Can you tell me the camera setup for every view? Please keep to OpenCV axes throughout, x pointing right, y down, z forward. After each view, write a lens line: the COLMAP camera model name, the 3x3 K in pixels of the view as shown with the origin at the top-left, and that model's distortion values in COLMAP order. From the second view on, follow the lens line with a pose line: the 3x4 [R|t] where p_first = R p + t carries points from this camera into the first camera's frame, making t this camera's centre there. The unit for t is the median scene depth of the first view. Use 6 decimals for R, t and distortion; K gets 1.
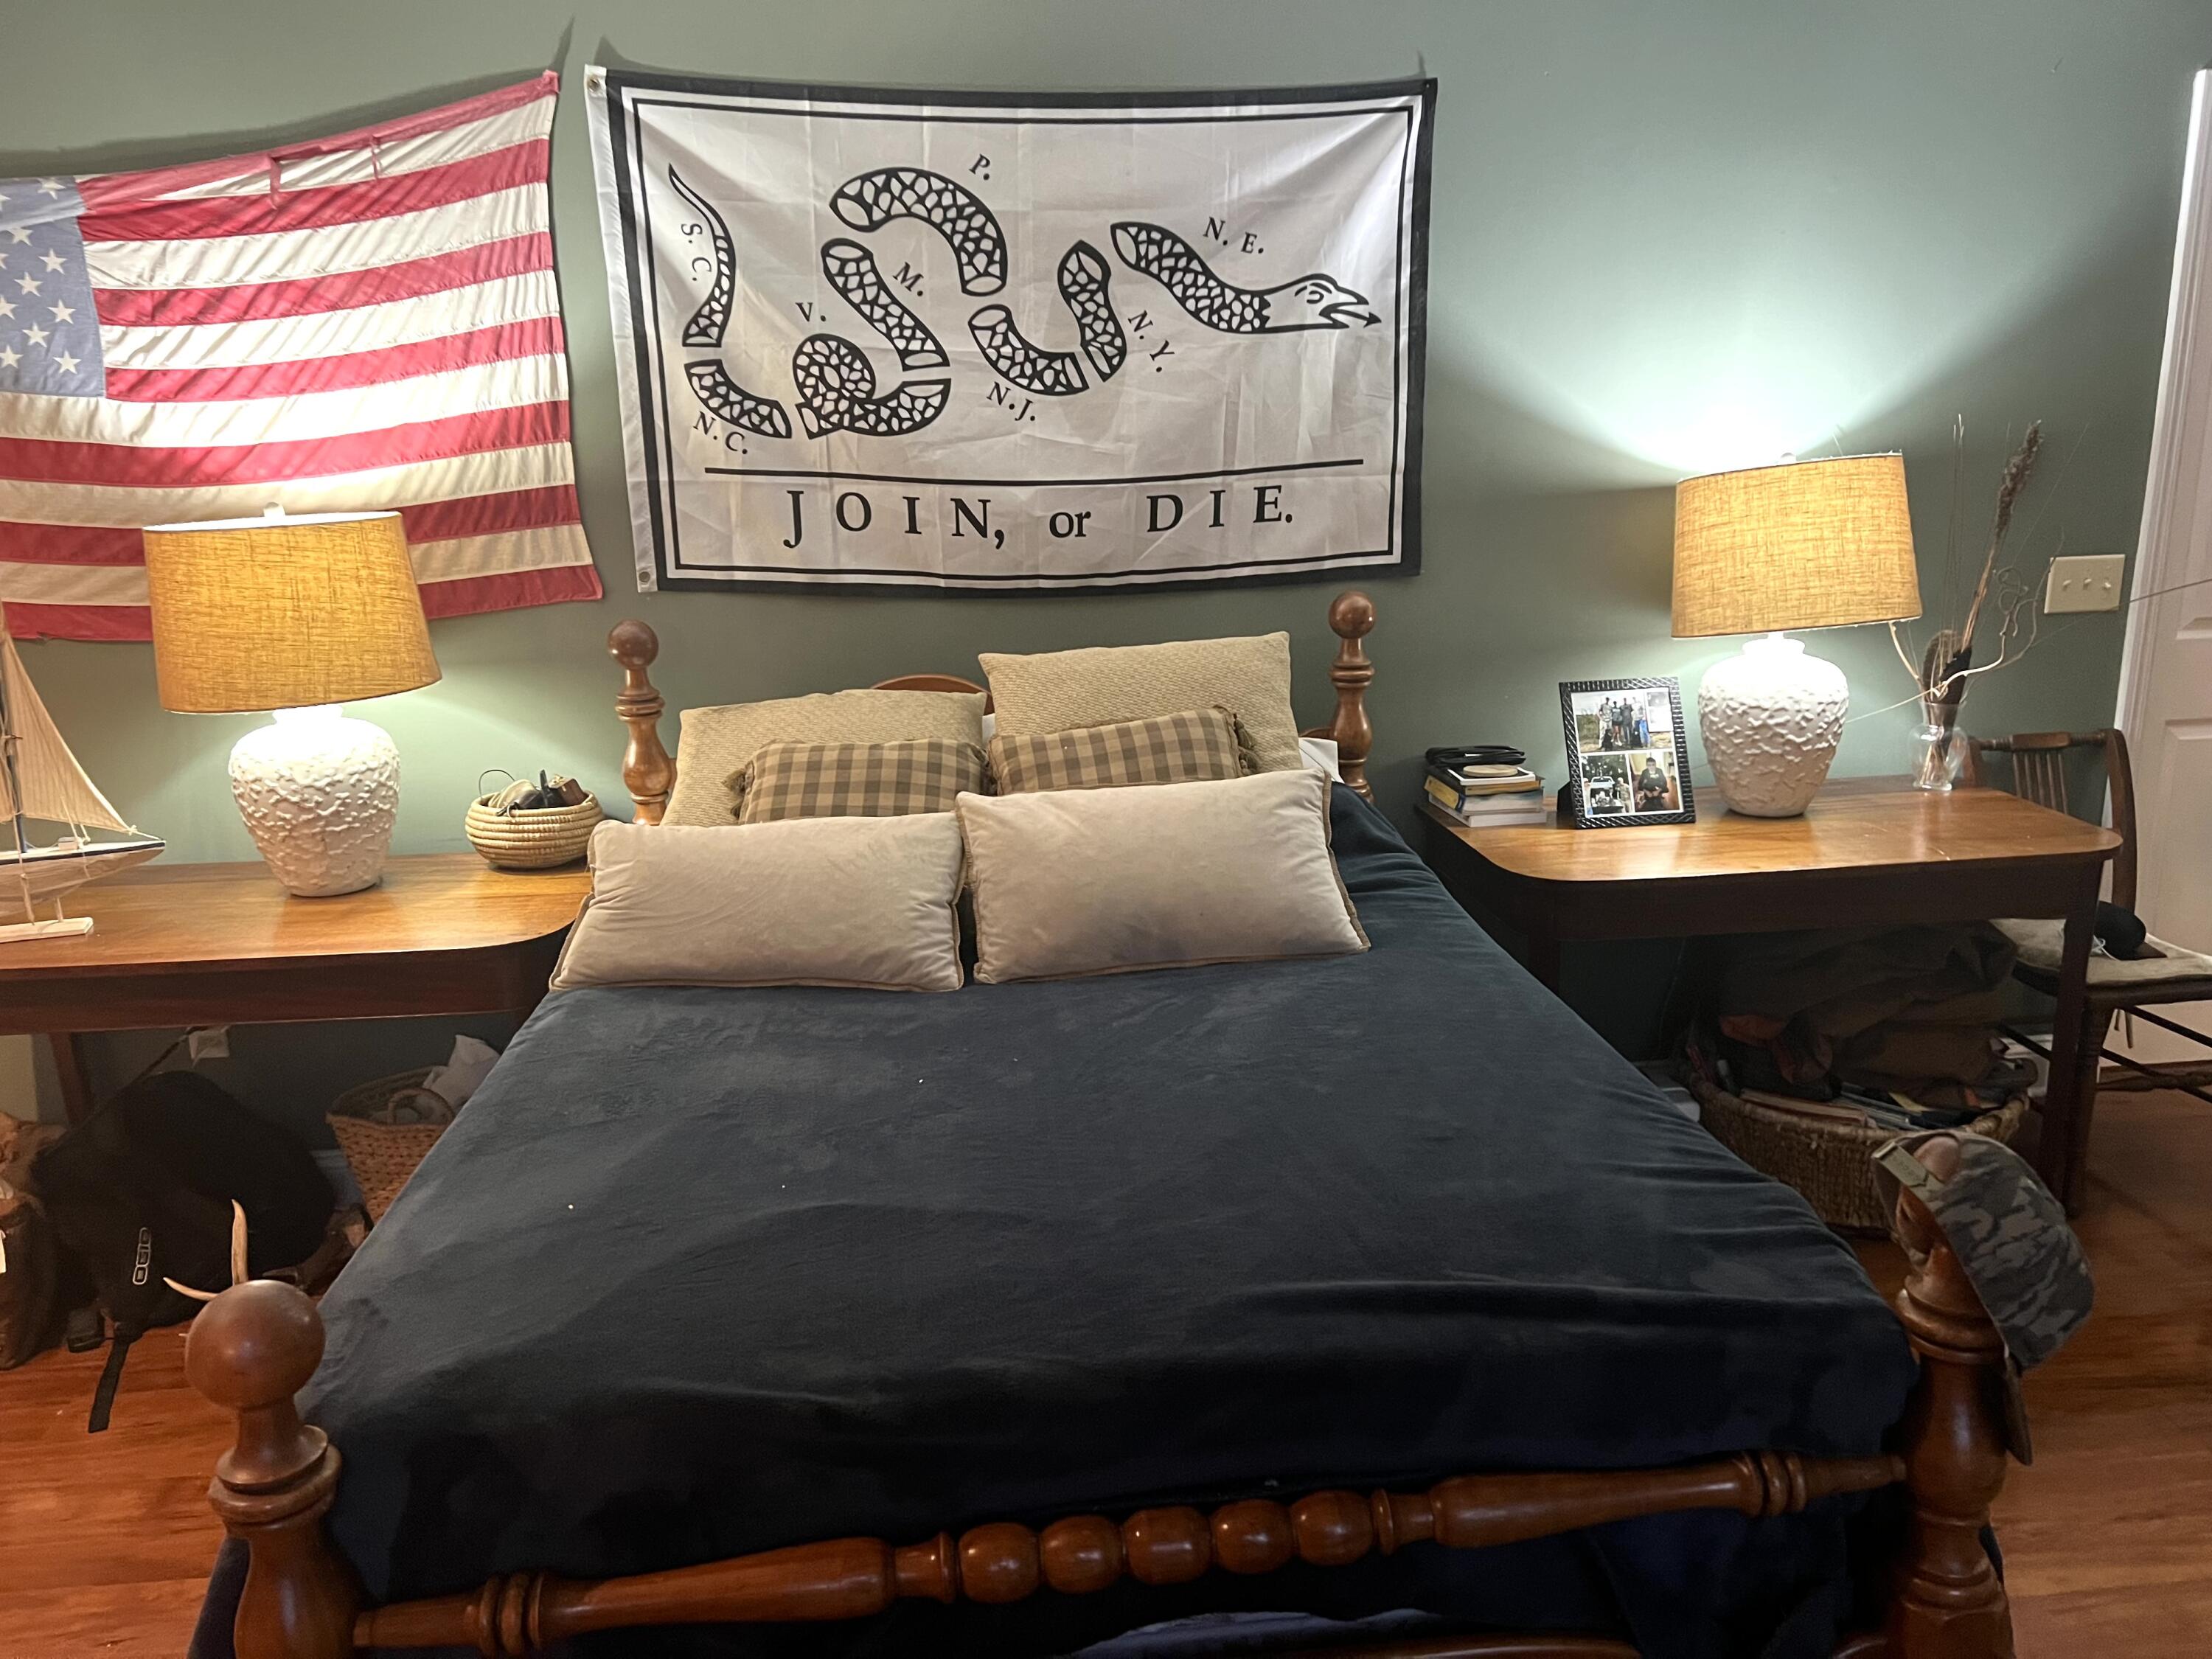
lens RADIAL K [[1658.7, 0, 1106.8], [0, 1658.7, 828.0], [0, 0, 1]] dist [0.037426, -0.040808]
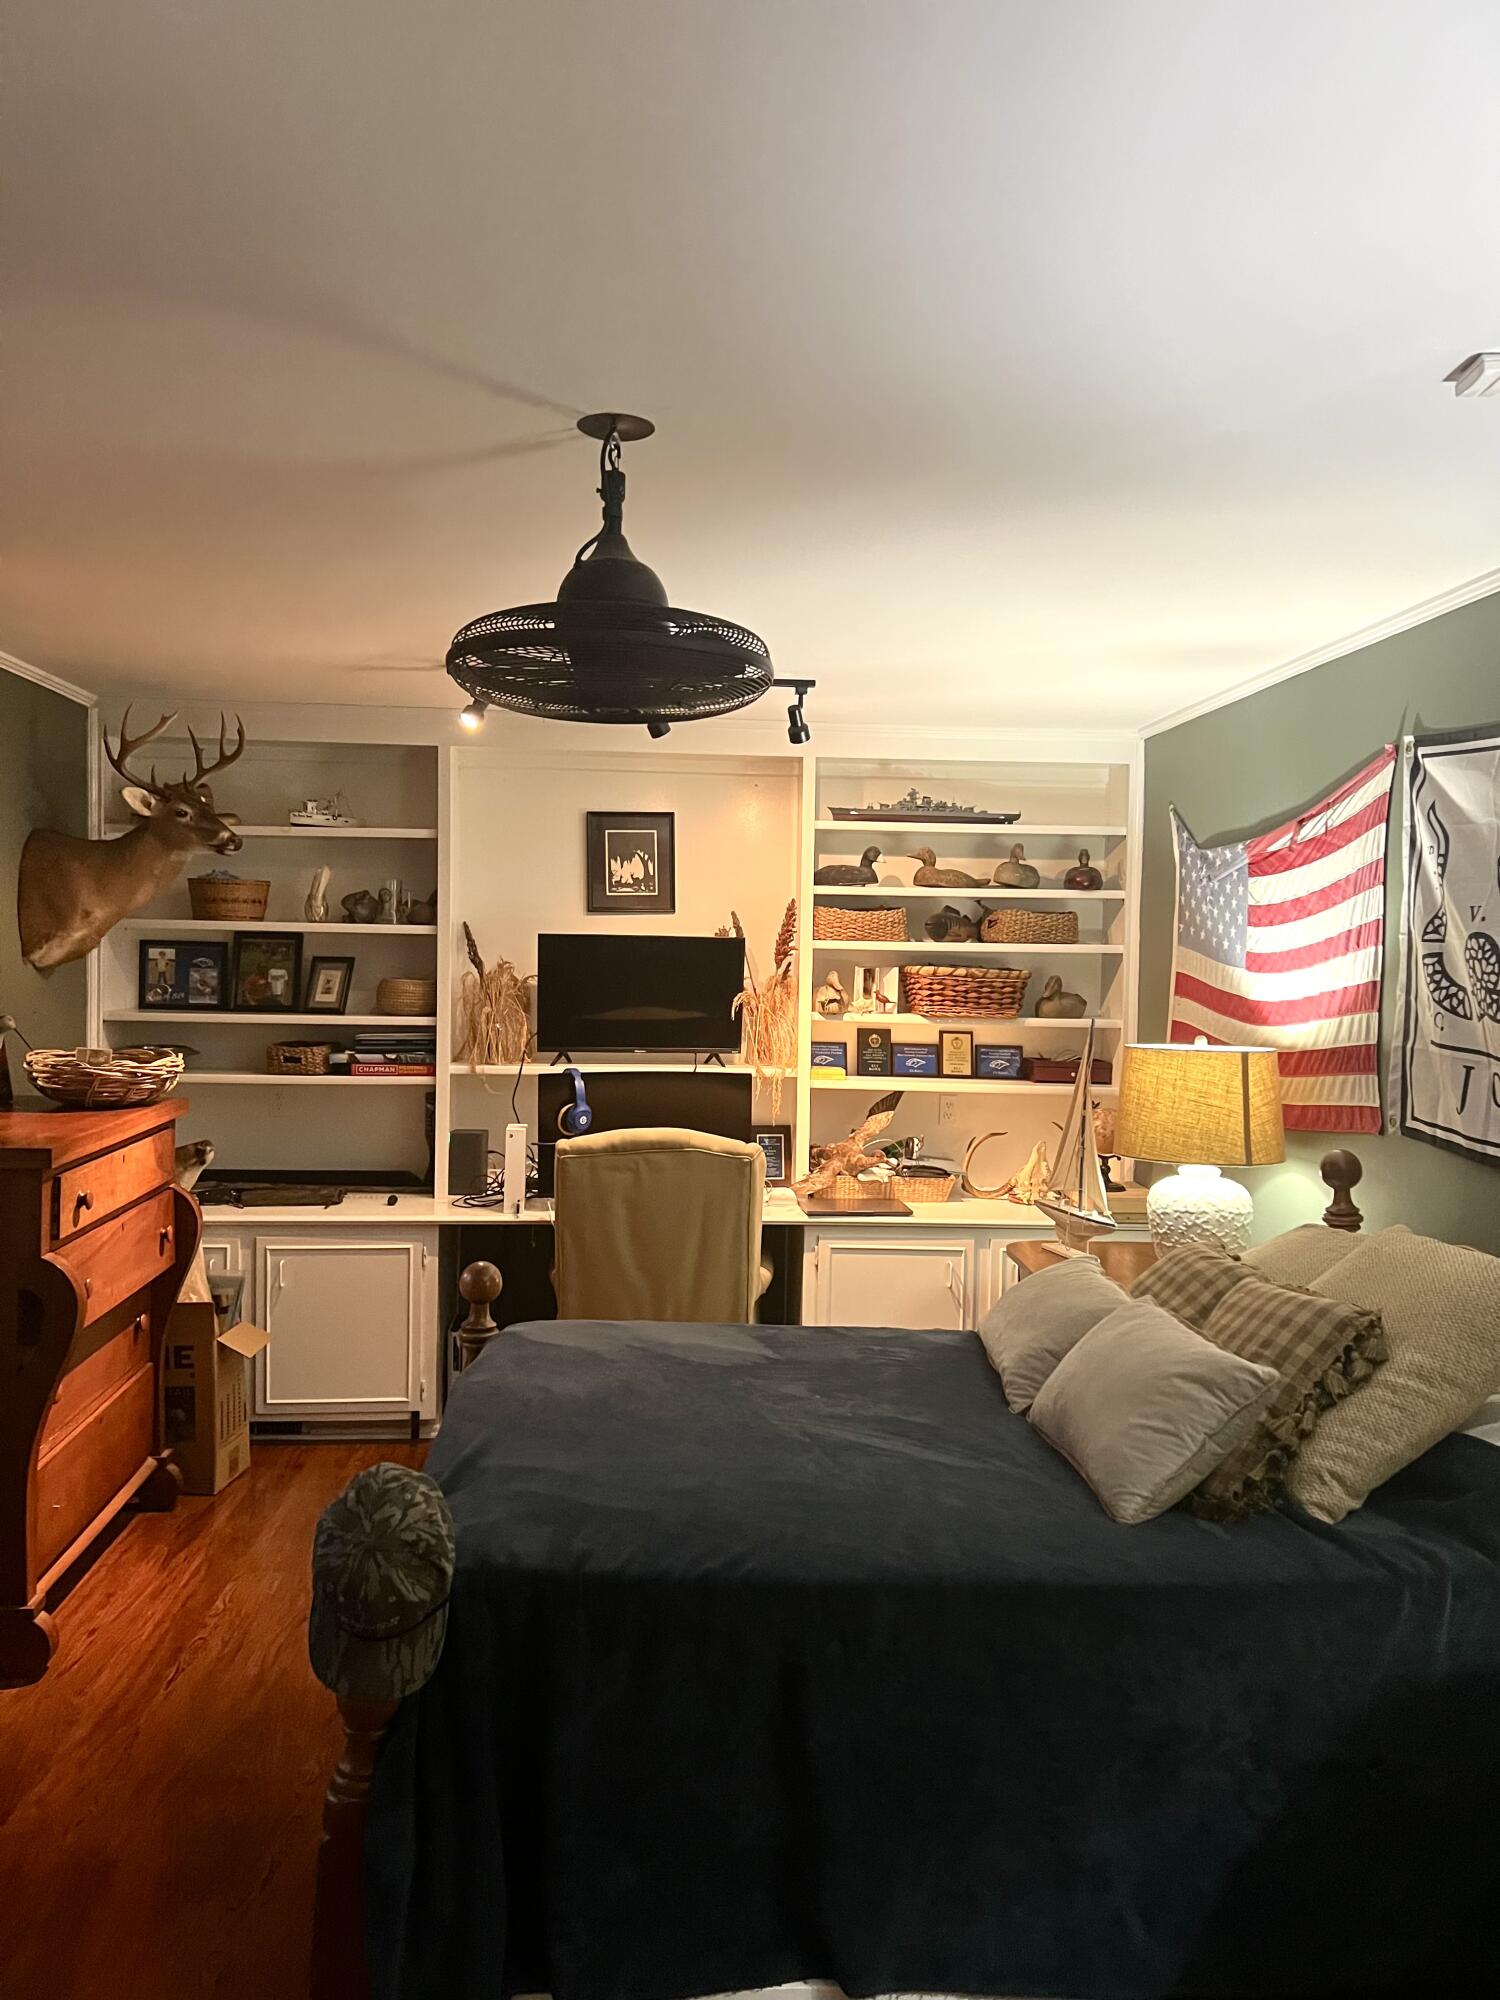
lens RADIAL K [[1499.7, 0, 748.9], [0, 1499.7, 1002.0], [0, 0, 1]] dist [0.037426, -0.040808]
pose [[-0.028822, 0.052831, -0.998187, 0.861711], [-0.261297, 0.963482, 0.058539, -0.182101], [0.964828, 0.262510, -0.013965, 0.551061]]
